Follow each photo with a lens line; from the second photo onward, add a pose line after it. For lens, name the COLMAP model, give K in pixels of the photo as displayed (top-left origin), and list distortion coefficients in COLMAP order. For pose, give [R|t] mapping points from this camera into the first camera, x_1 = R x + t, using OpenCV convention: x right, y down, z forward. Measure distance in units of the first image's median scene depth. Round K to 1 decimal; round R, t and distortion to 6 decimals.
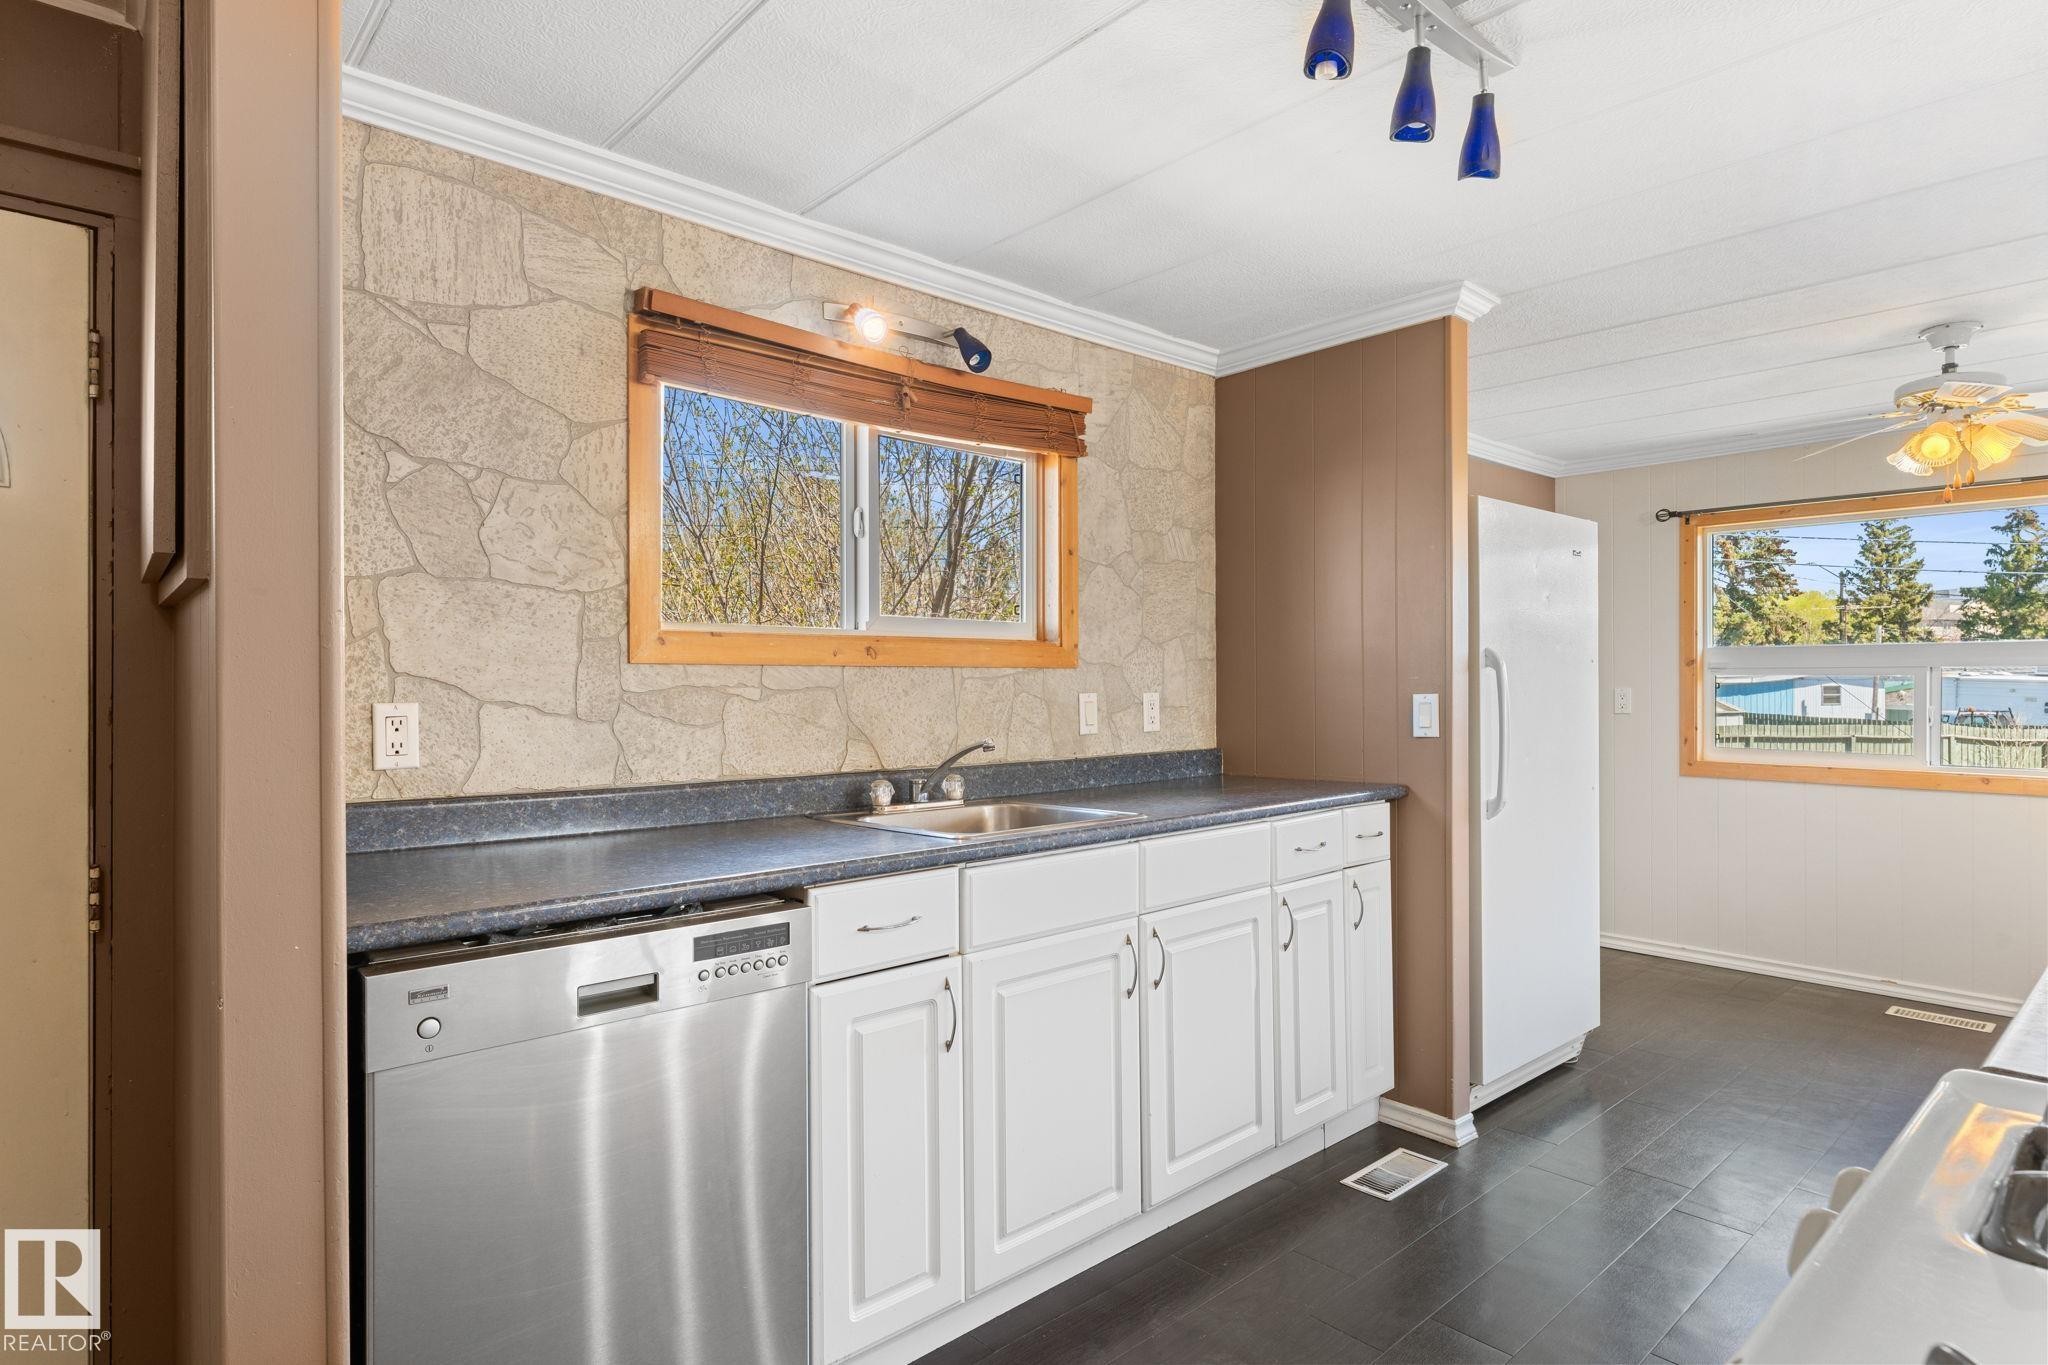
lens RADIAL K [[1082.7, 0, 1016.1], [0, 1082.7, 690.4], [0, 0, 1]] dist [0.000066, -0.001285]
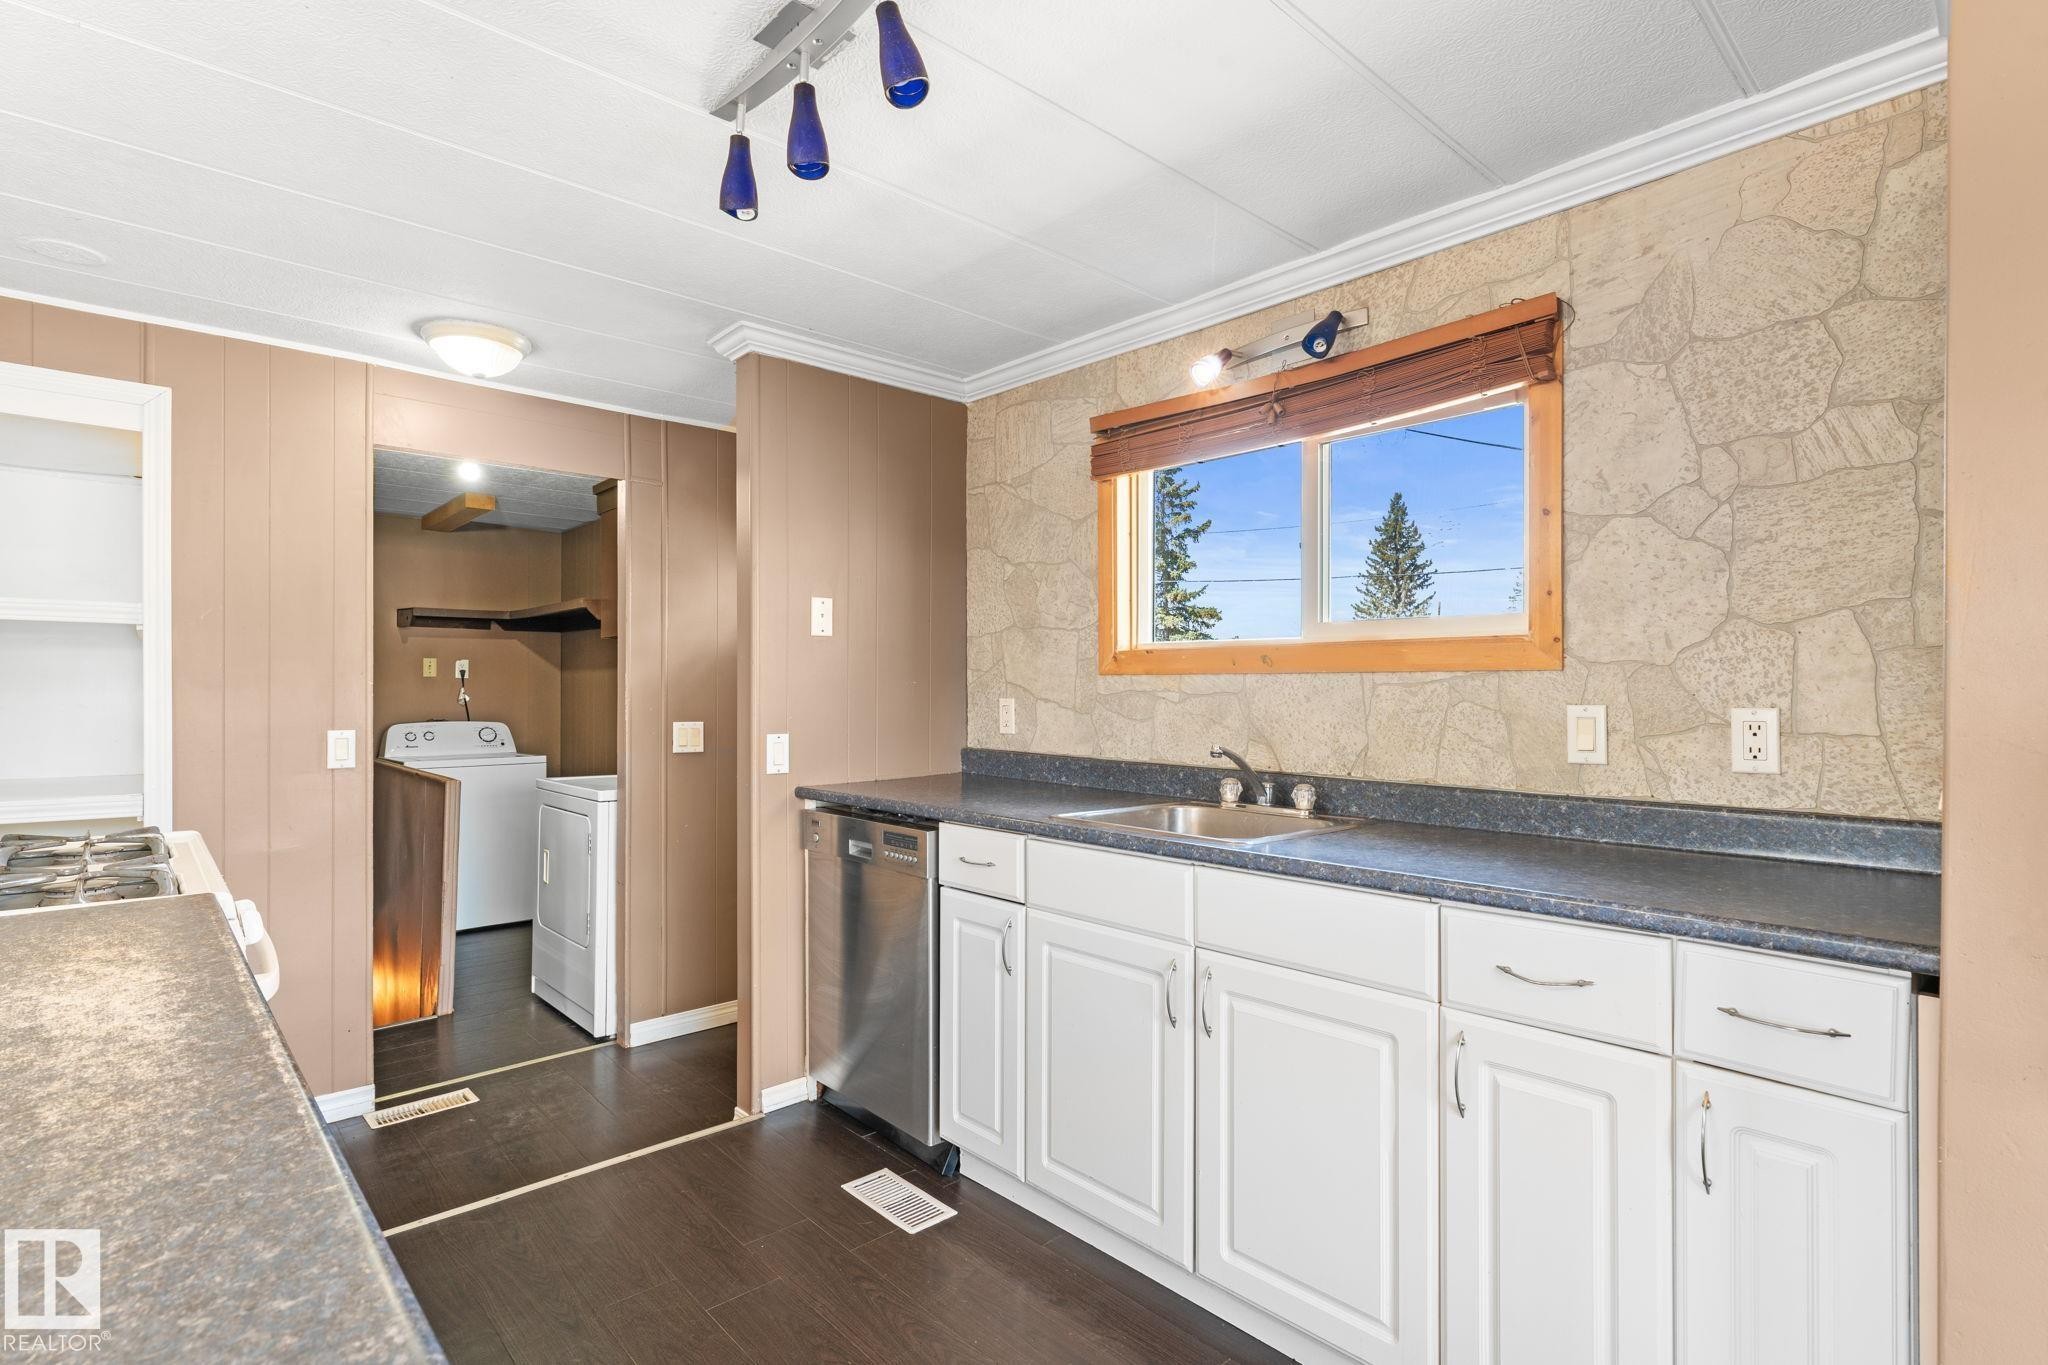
lens RADIAL K [[984.3, 0, 1026.9], [0, 984.3, 688.8], [0, 0, 1]] dist [0.002399, -0.003340]
pose [[0.019115, 0.008283, -0.999783, 0.776693], [-0.004094, 0.999958, 0.008206, -0.013063], [0.999809, 0.003936, 0.019148, 0.697288]]
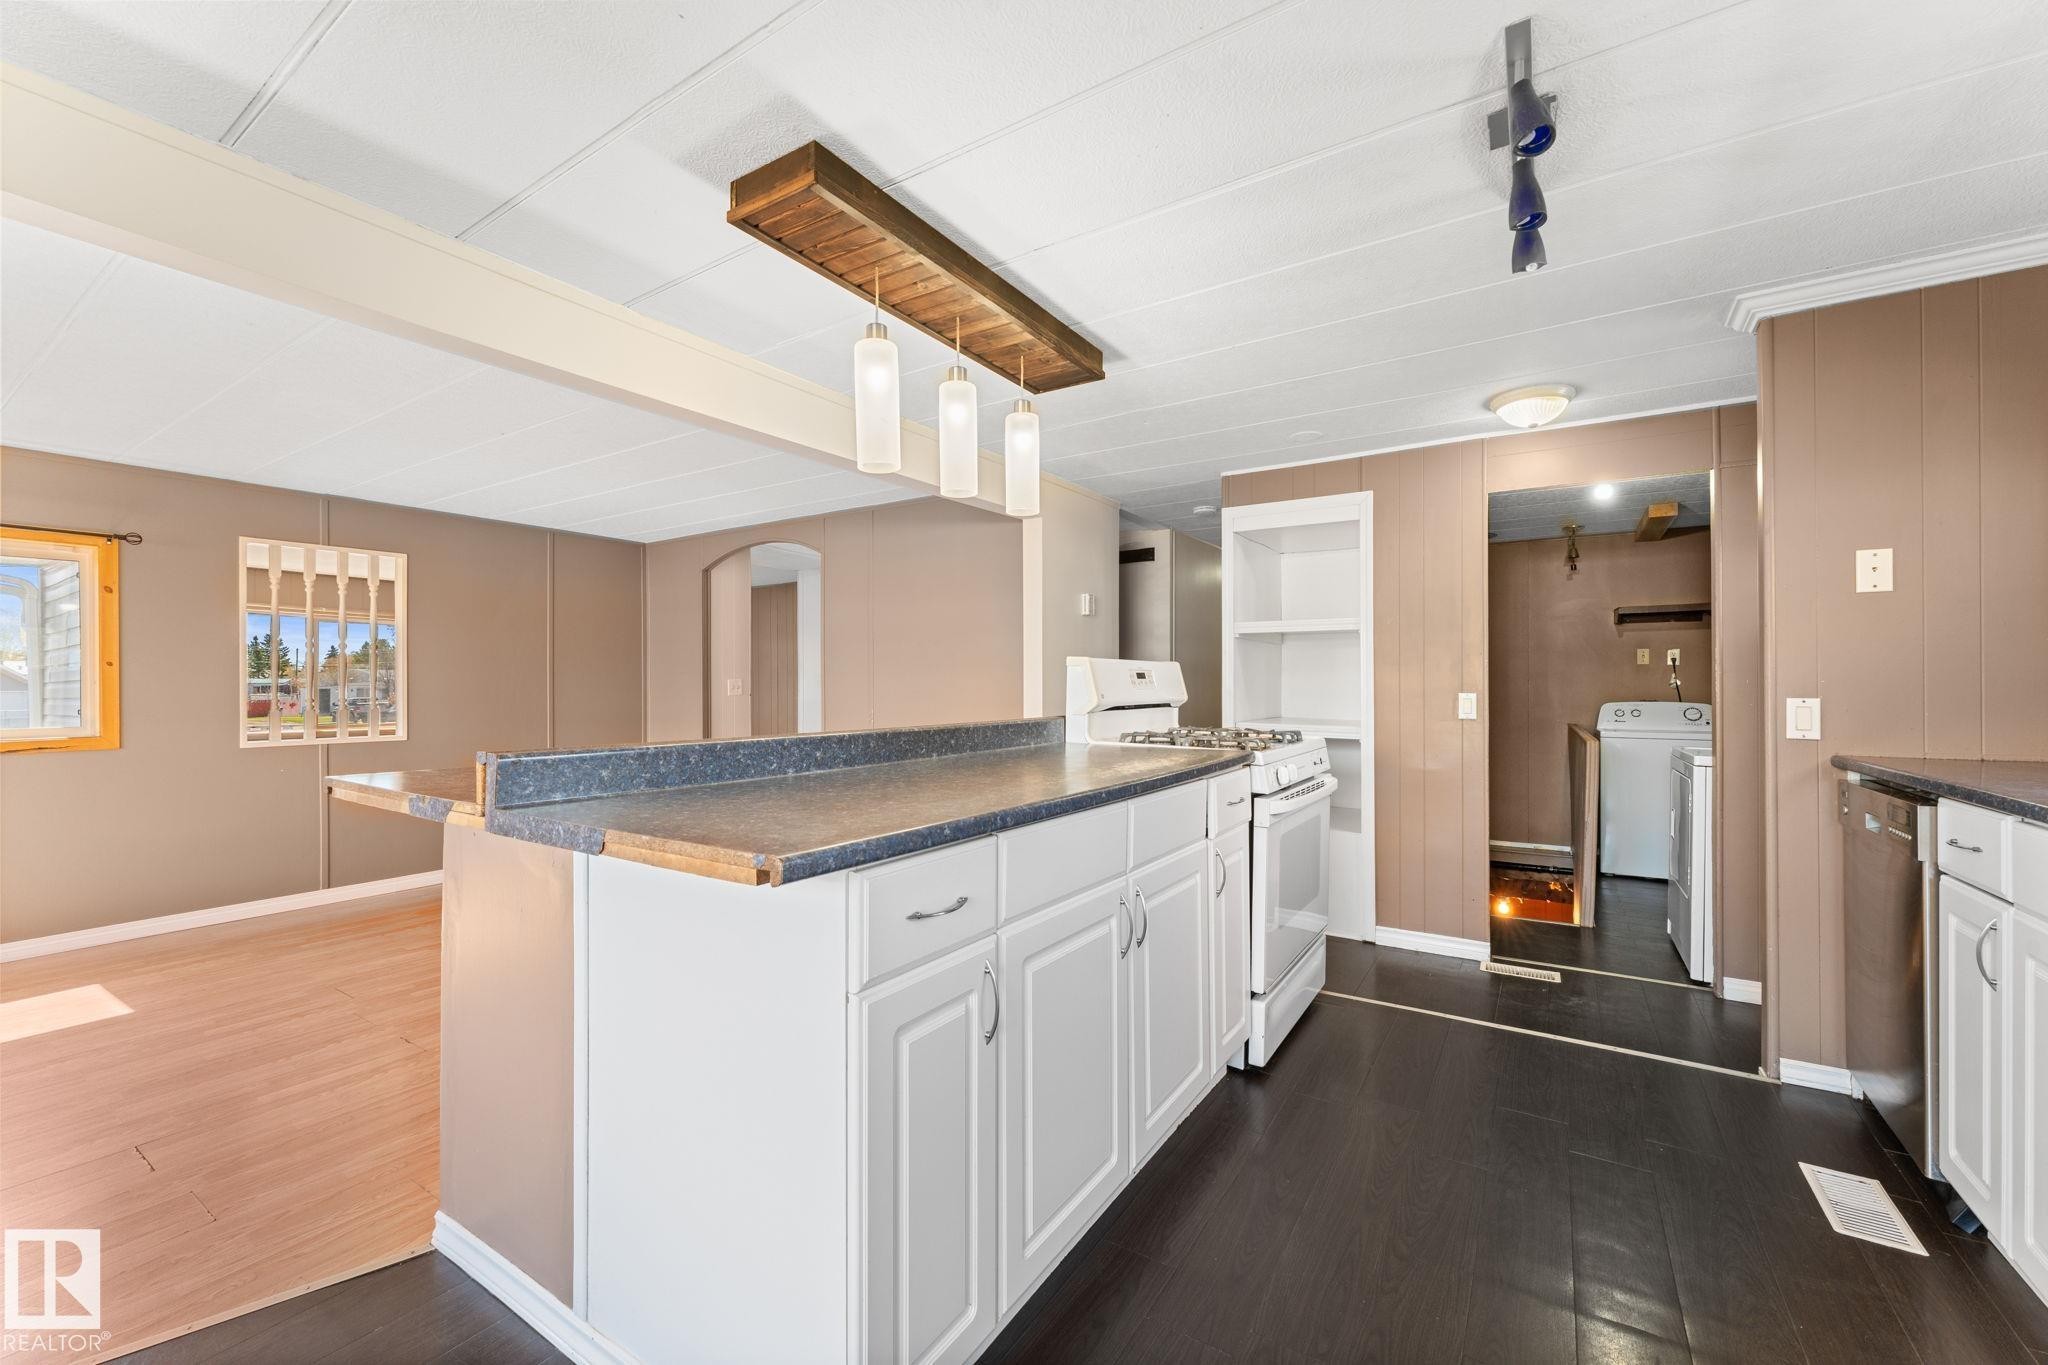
lens RADIAL K [[814.1, 0, 1024.2], [0, 814.1, 682.9], [0, 0, 1]] dist [-0.001855, -0.000454]
pose [[-0.963544, 0.004318, -0.267514, 0.721264], [0.004541, 0.999990, -0.000214, 0.025762], [0.267510, -0.001421, -0.963554, 1.046934]]
